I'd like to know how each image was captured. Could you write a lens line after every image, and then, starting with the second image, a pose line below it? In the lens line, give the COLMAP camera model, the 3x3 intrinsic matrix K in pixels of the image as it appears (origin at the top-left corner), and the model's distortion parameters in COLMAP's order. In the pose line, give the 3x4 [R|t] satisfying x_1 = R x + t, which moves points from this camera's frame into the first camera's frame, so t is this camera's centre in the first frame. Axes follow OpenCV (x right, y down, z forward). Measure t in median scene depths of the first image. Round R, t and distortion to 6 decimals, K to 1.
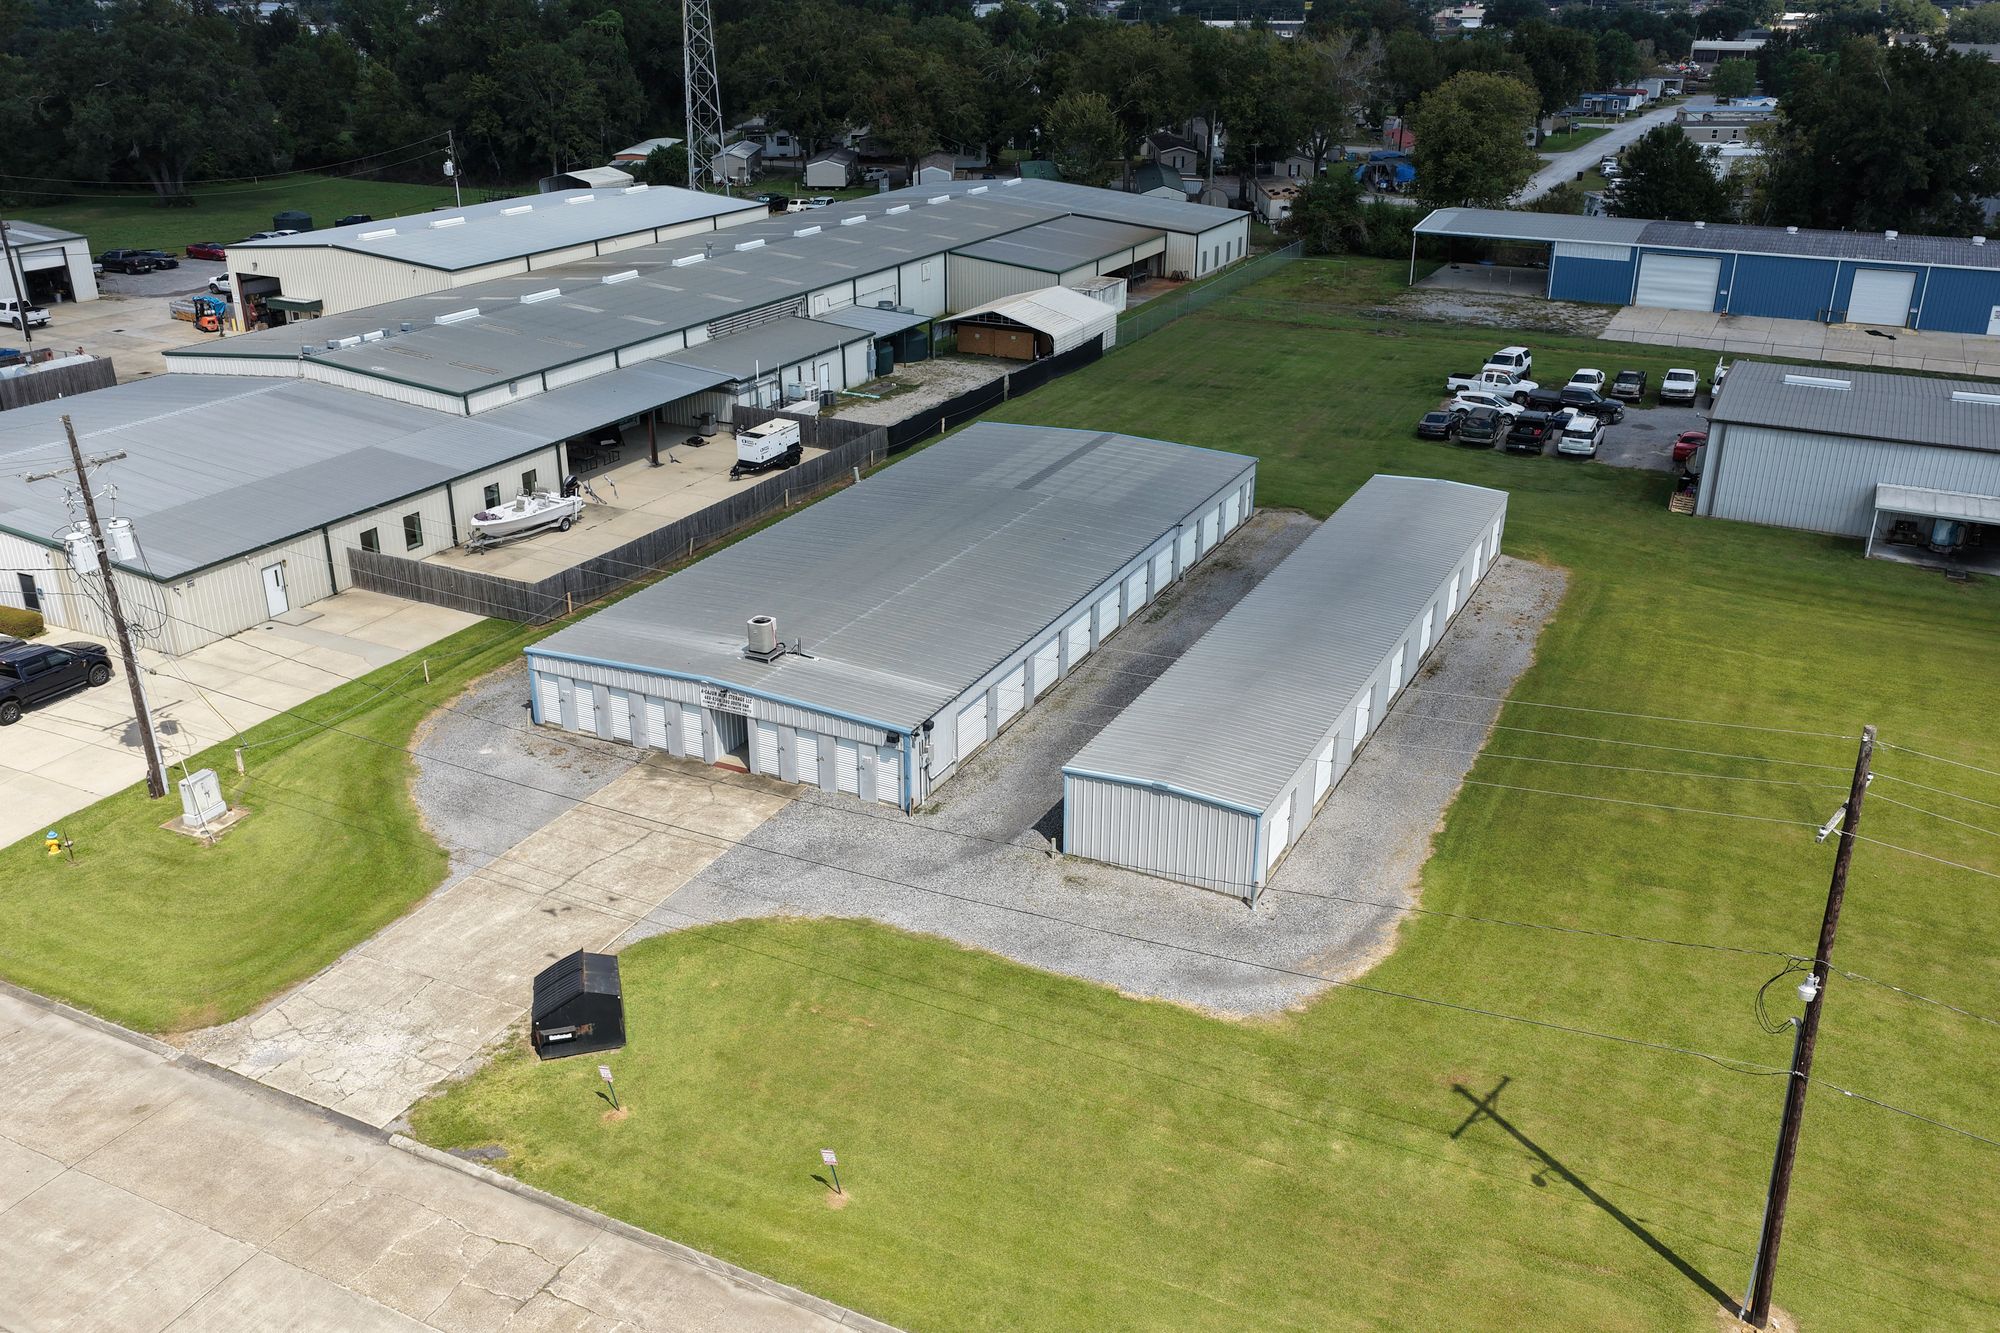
lens RADIAL K [[1667.9, 0, 1011.7], [0, 1667.9, 667.4], [0, 0, 1]] dist [-0.014600, 0.037920]
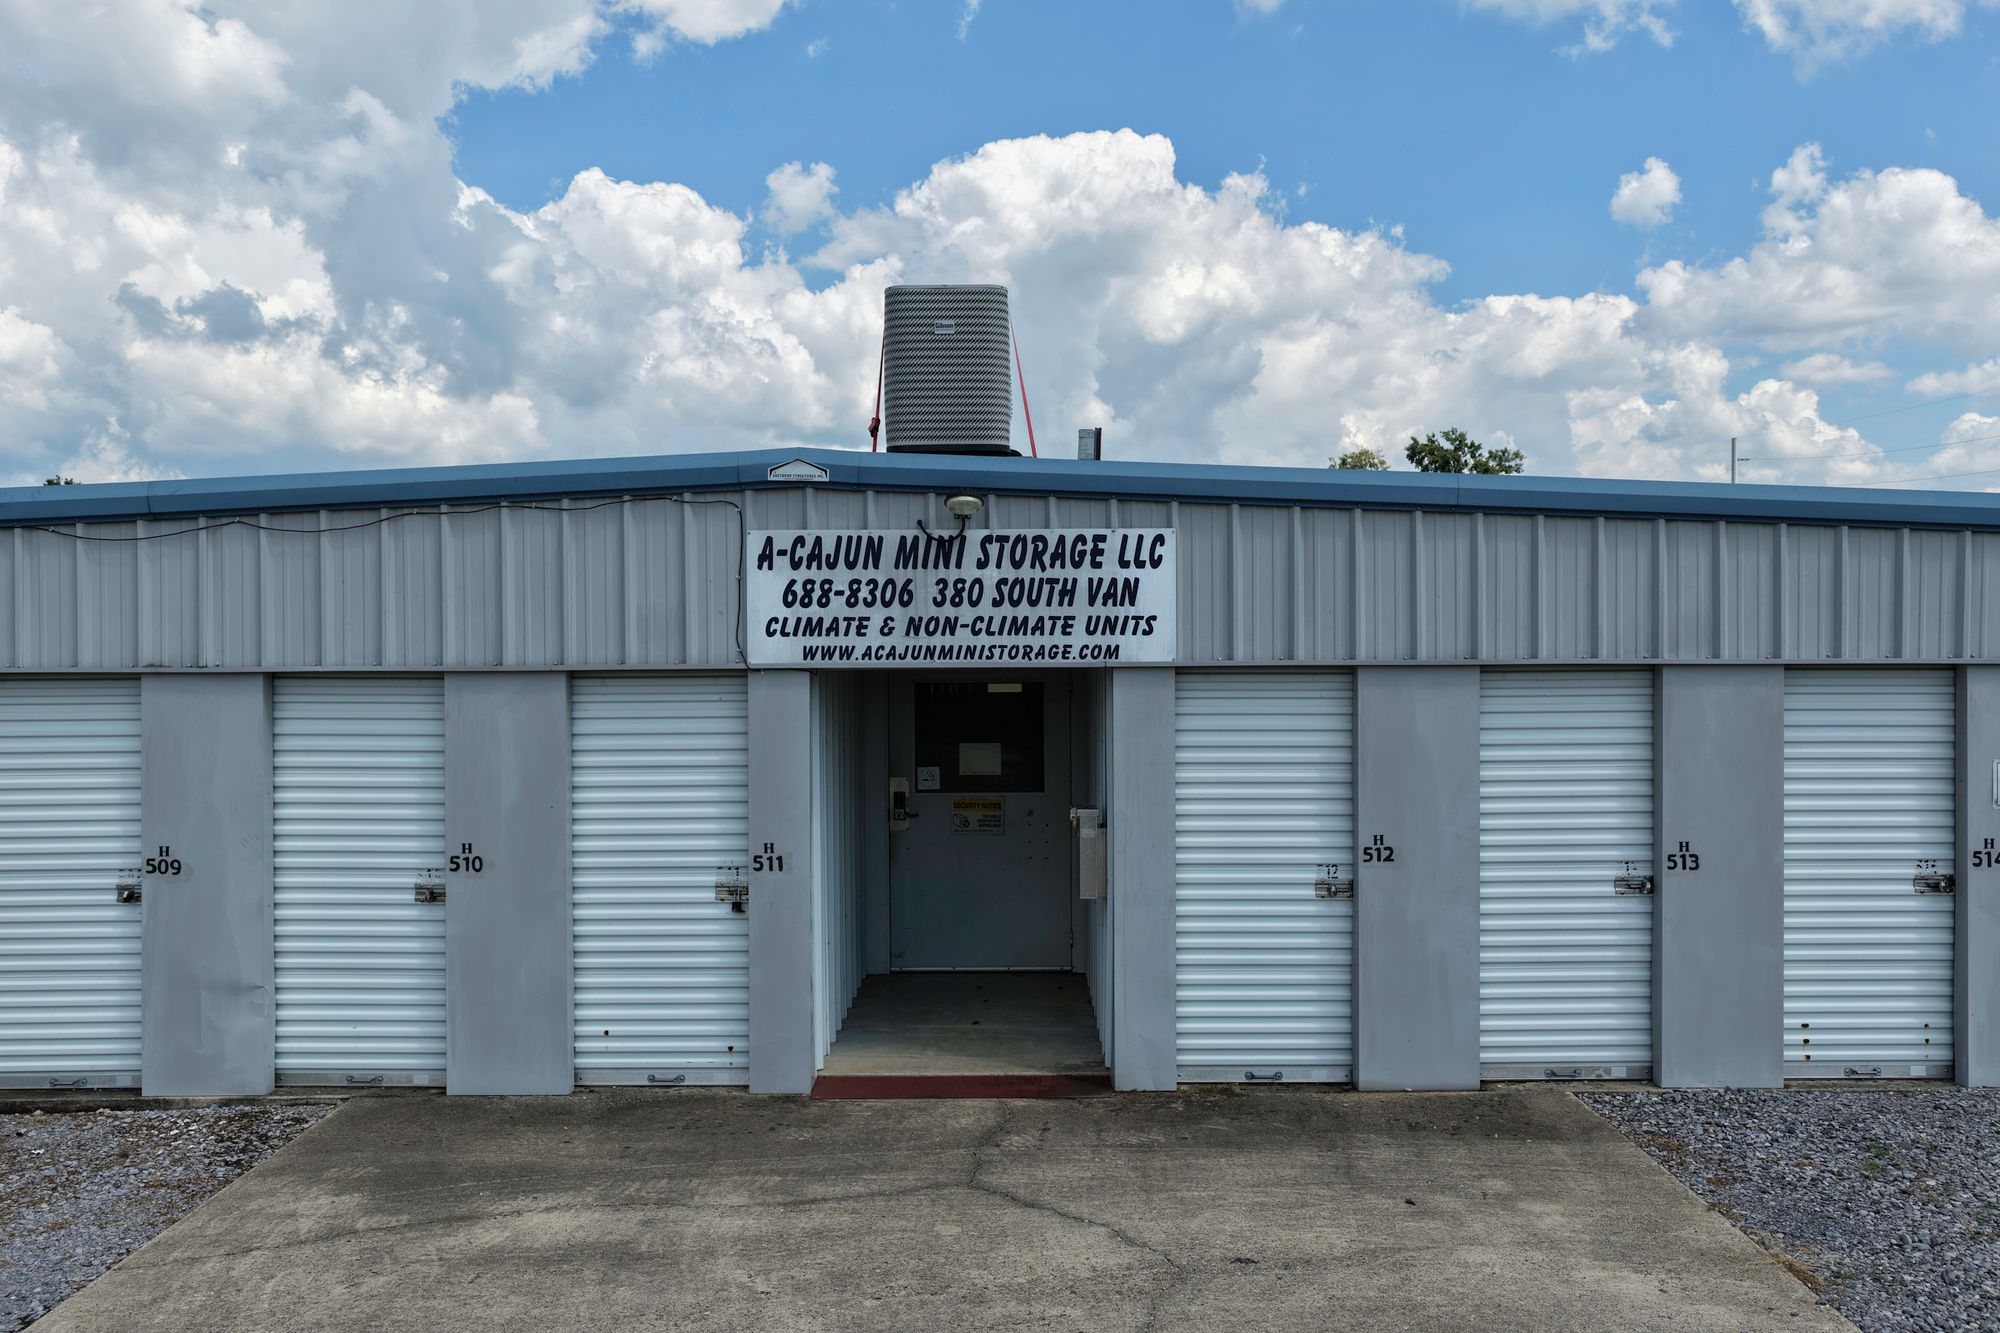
lens RADIAL K [[1667.9, 0, 1011.7], [0, 1667.9, 667.4], [0, 0, 1]] dist [-0.014600, 0.037920]
pose [[0.901589, -0.012228, 0.432420, -0.177628], [0.176634, 0.922882, -0.342182, 0.060515], [-0.394889, 0.384888, 0.834221, 0.671244]]
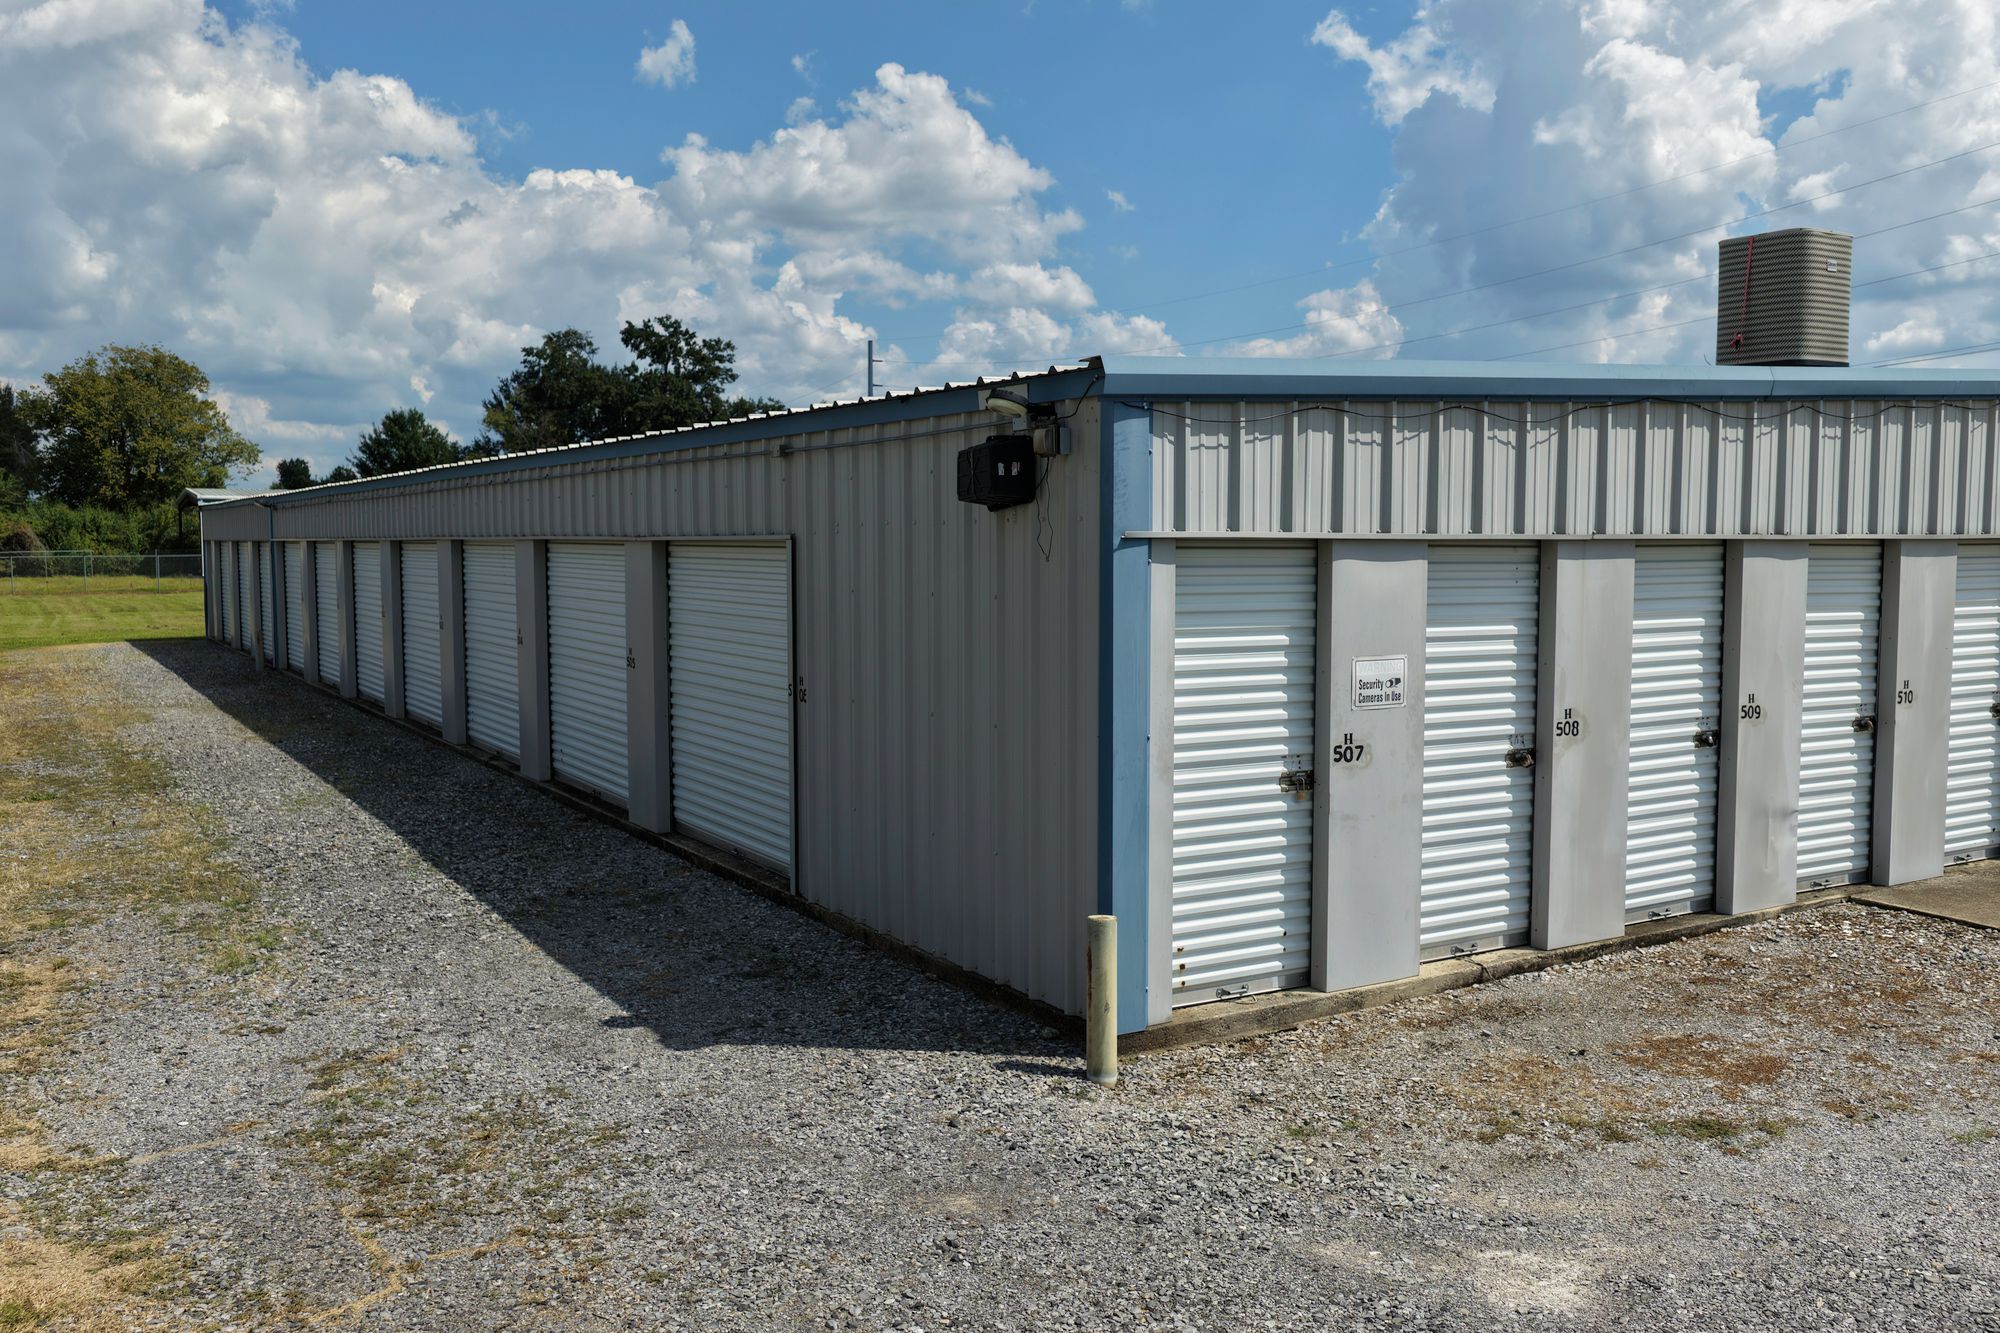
lens RADIAL K [[1665.9, 0, 1017.7], [0, 1665.9, 664.0], [0, 0, 1]] dist [-0.004905, -0.000260]
pose [[0.536613, -0.068735, 0.841025, -0.321052], [0.331177, 0.933864, -0.134983, 0.018365], [-0.776124, 0.350961, 0.523887, 0.771266]]
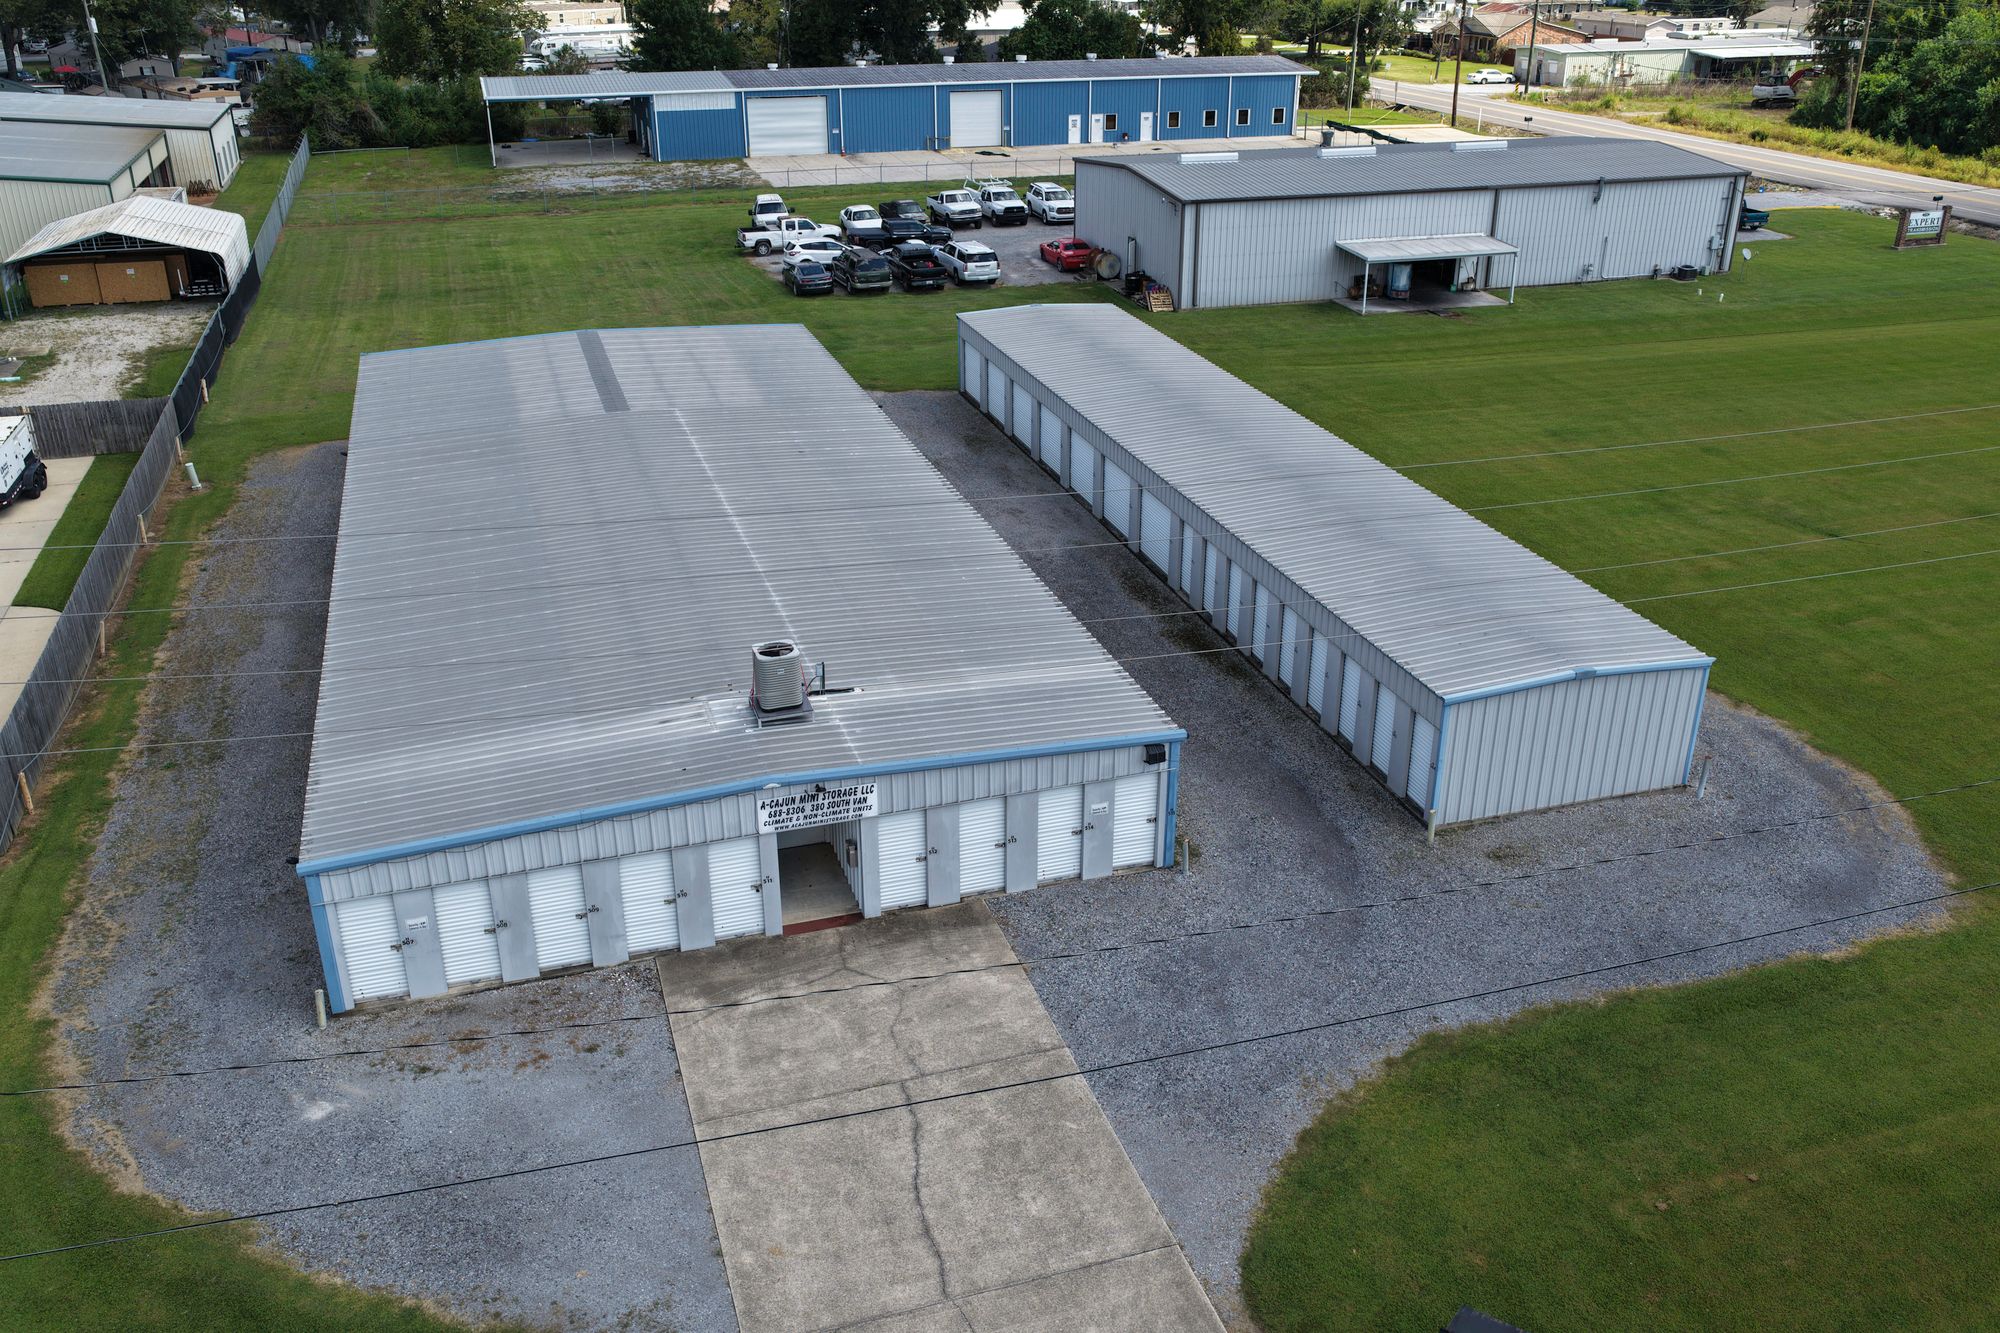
lens RADIAL K [[1667.9, 0, 1011.7], [0, 1667.9, 667.4], [0, 0, 1]] dist [-0.014600, 0.037920]
pose [[0.720666, -0.292686, 0.628470, -0.342455], [0.272438, 0.953147, 0.131488, -0.057248], [-0.637509, 0.076461, 0.766640, 0.422309]]
